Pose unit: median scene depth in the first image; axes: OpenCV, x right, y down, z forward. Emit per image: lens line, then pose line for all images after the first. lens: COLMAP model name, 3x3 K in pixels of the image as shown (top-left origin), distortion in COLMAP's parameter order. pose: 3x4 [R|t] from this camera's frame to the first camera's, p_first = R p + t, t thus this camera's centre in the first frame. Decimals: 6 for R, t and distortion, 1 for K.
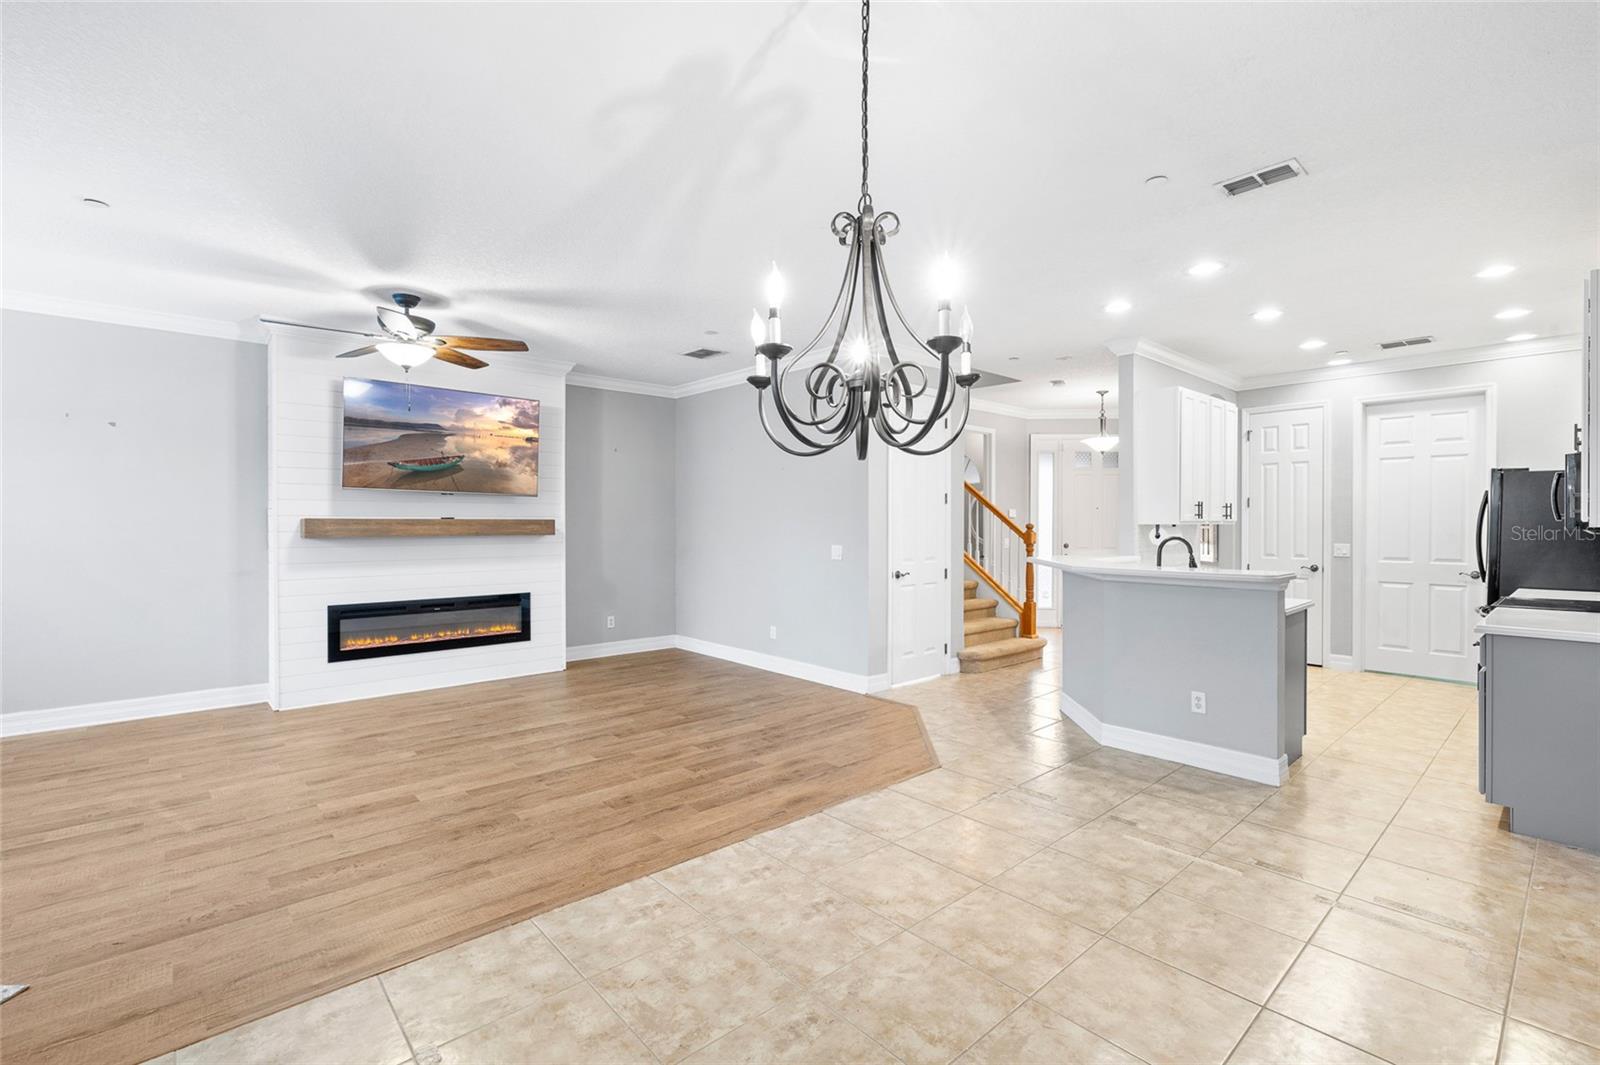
lens RADIAL K [[711.7, 0, 799.1], [0, 711.7, 524.3], [0, 0, 1]] dist [-0.007050, 0.002088]
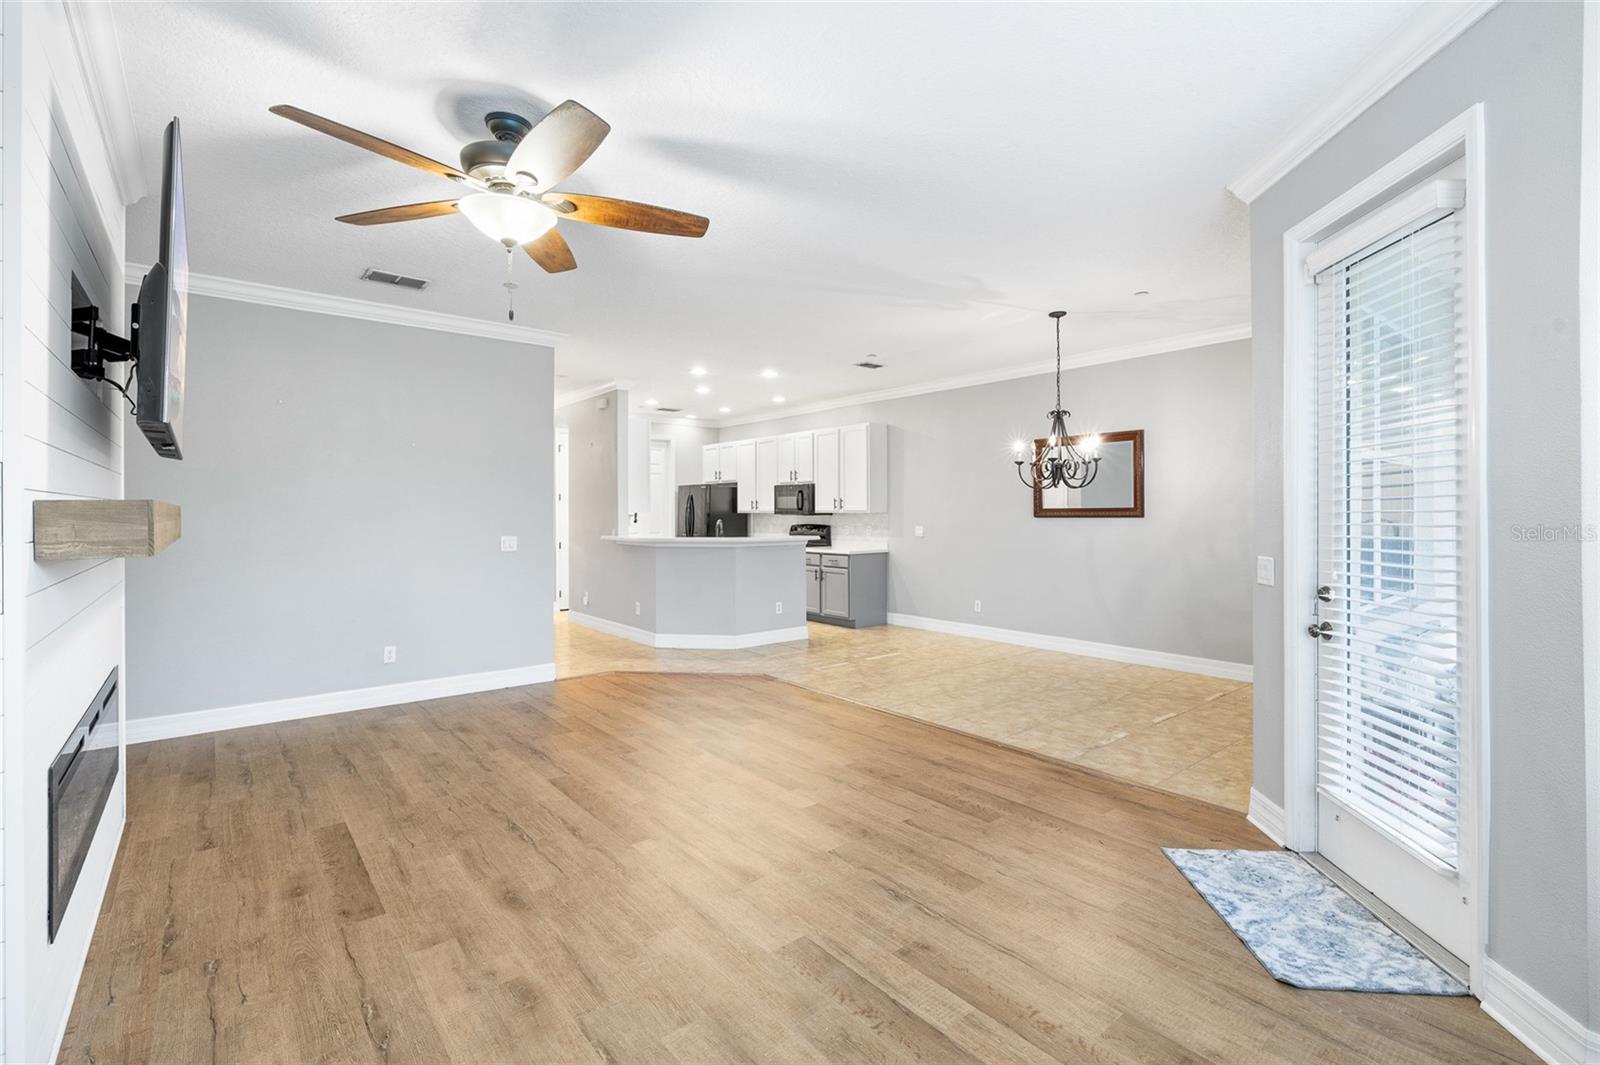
lens RADIAL K [[711.7, 0, 805.2], [0, 711.7, 513.6], [0, 0, 1]] dist [-0.007050, 0.002088]
pose [[0.037079, -0.002966, 0.999308, -0.990269], [0.004991, 0.999984, 0.002783, -0.001414], [-0.999300, 0.004884, 0.037093, 0.651546]]
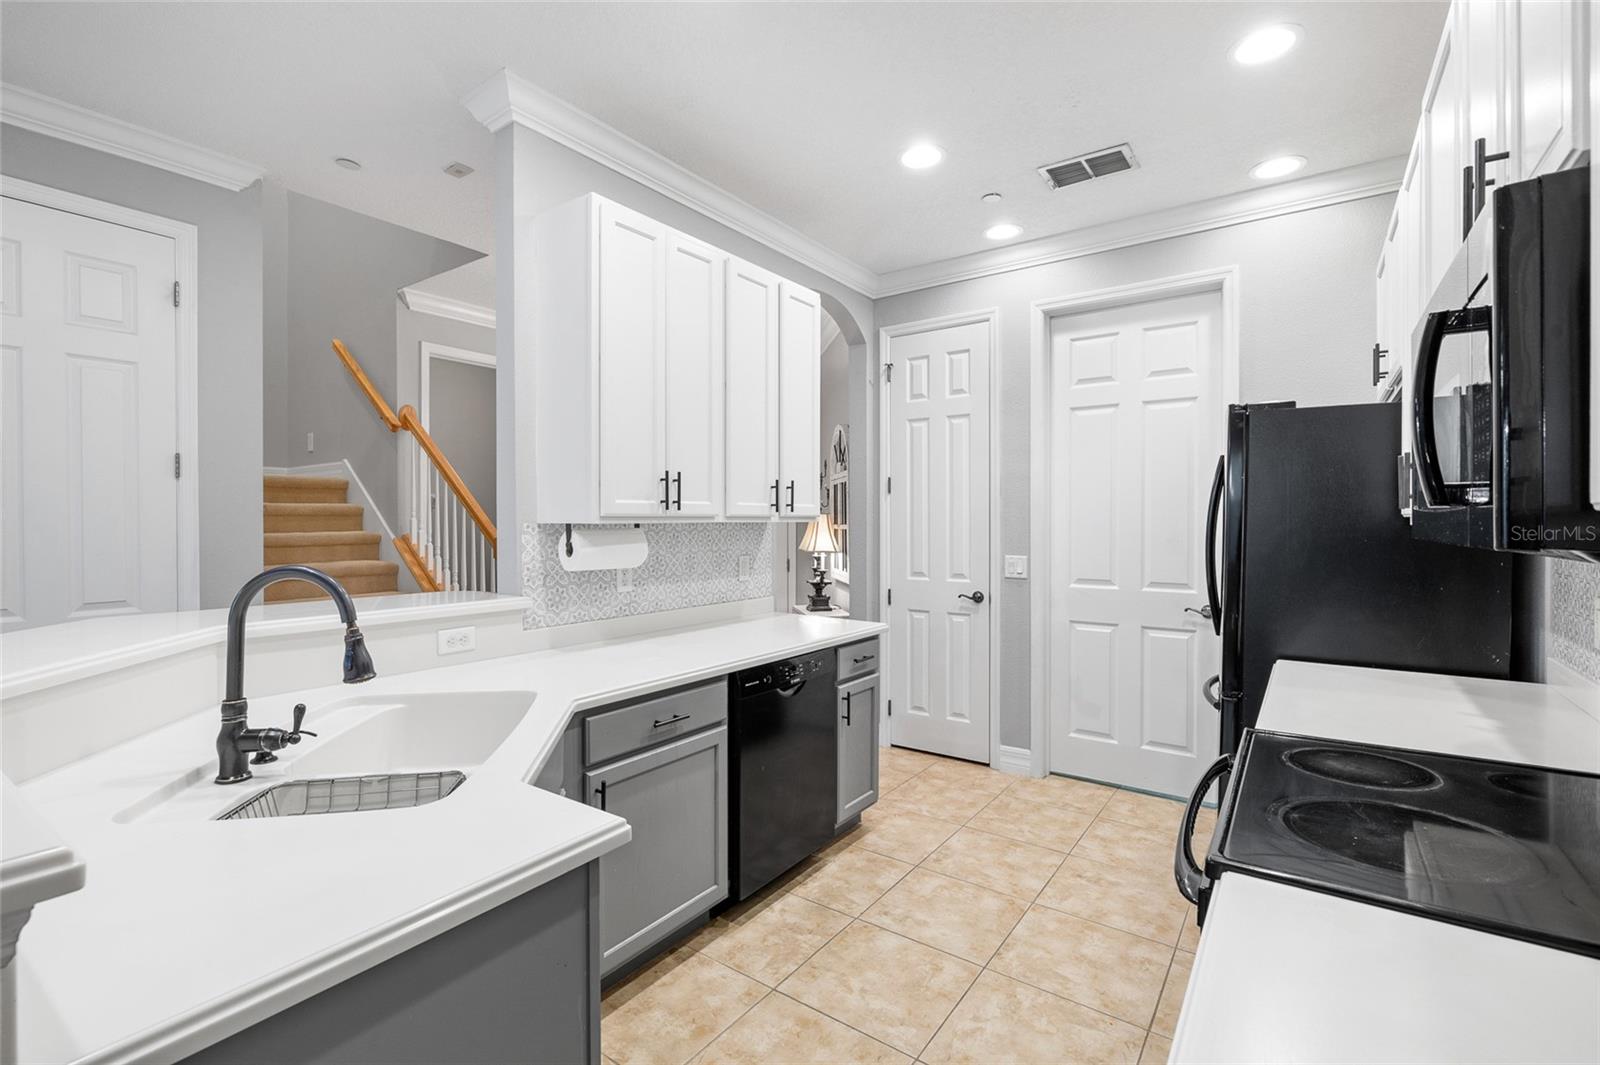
lens RADIAL K [[711.7, 0, 802.4], [0, 711.7, 526.2], [0, 0, 1]] dist [-0.007050, 0.002088]
pose [[0.975640, -0.002994, 0.219355, 0.590720], [0.001782, 0.999982, 0.005724, -0.000370], [-0.219368, -0.005194, 0.975628, 0.594864]]
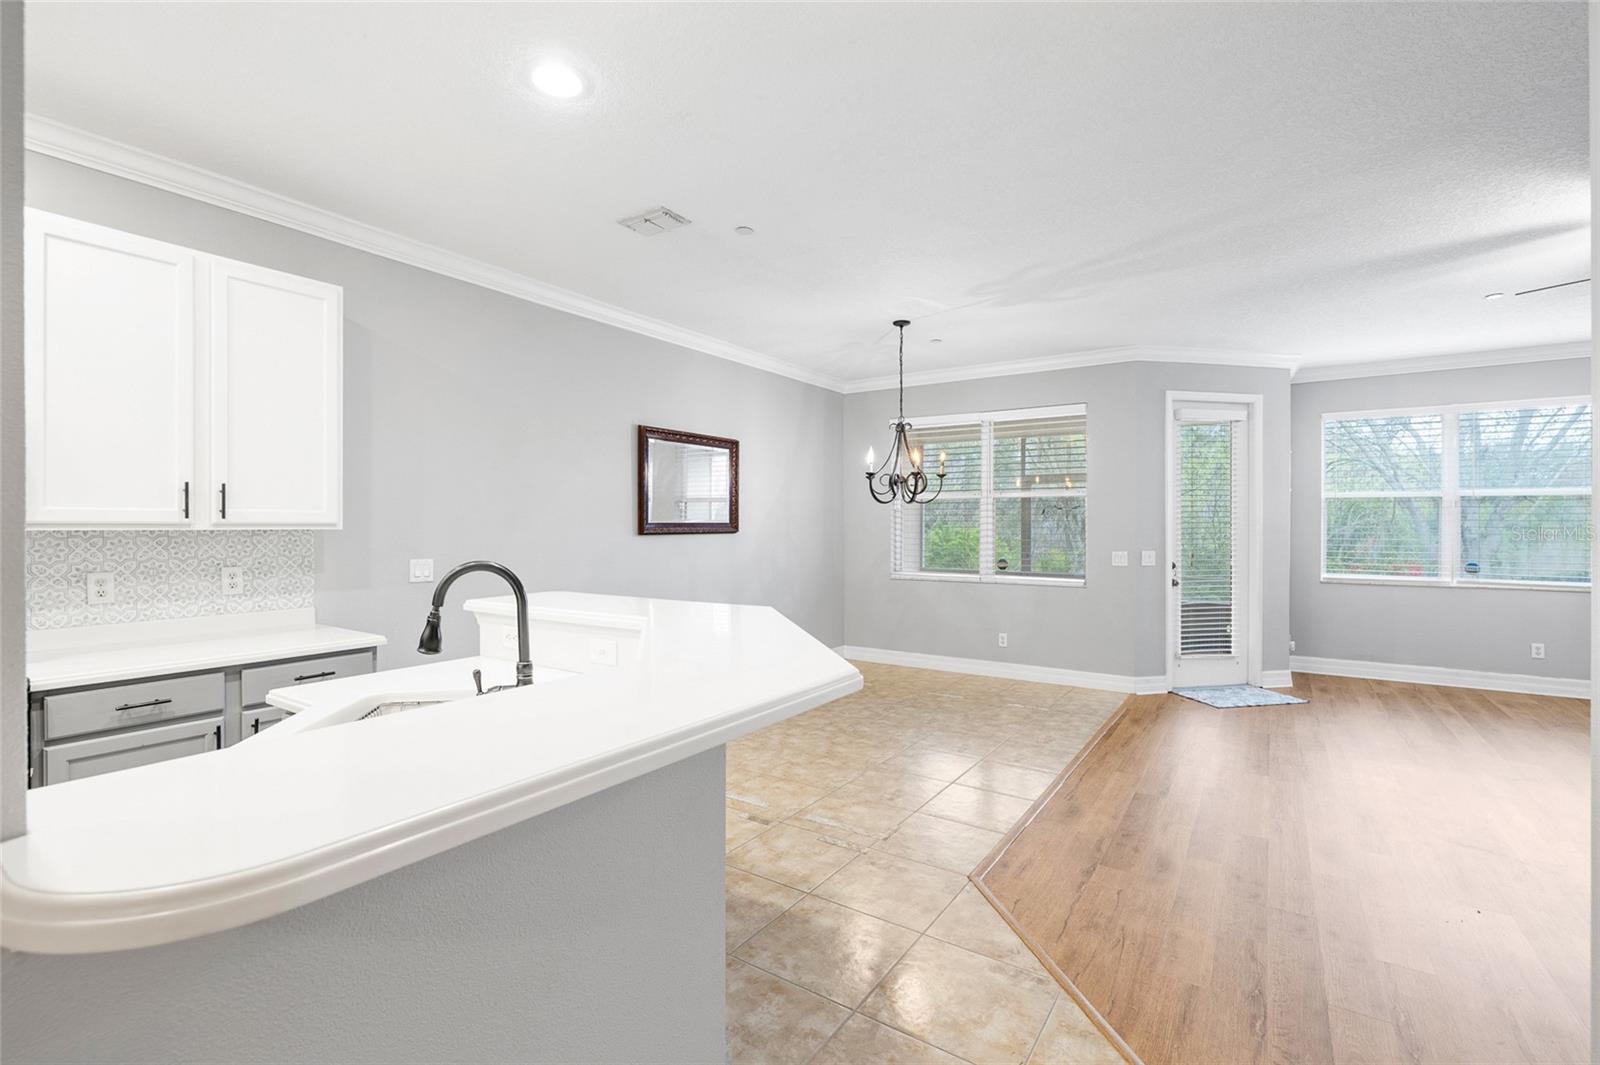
lens RADIAL K [[711.7, 0, 798.8], [0, 711.7, 526.1], [0, 0, 1]] dist [-0.007050, 0.002088]
pose [[-0.969868, -0.001739, -0.243625, 0.403949], [-0.002206, 0.999996, 0.001642, -0.002726], [0.243621, 0.002130, -0.969868, 1.243228]]
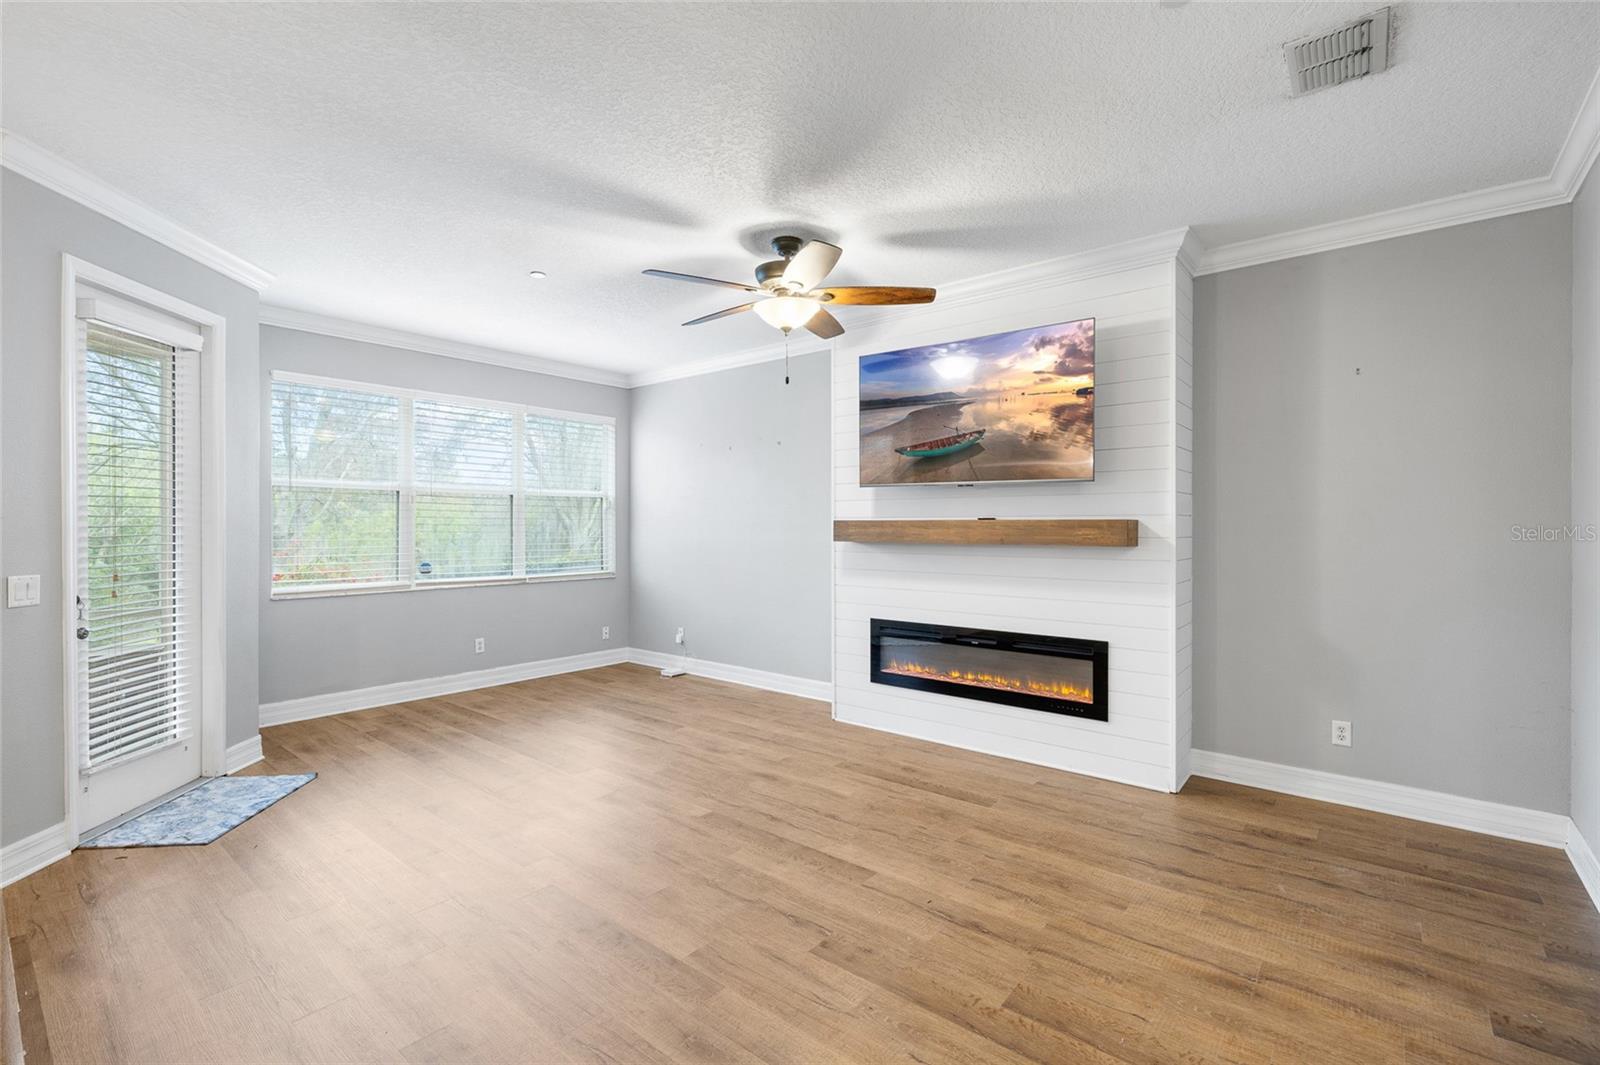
lens RADIAL K [[711.7, 0, 803.6], [0, 711.7, 524.4], [0, 0, 1]] dist [-0.007050, 0.002088]
pose [[0.149245, -0.000543, -0.988800, 0.212645], [-0.002780, 0.999996, -0.000968, -0.002125], [0.988796, 0.002894, 0.149243, 0.794318]]
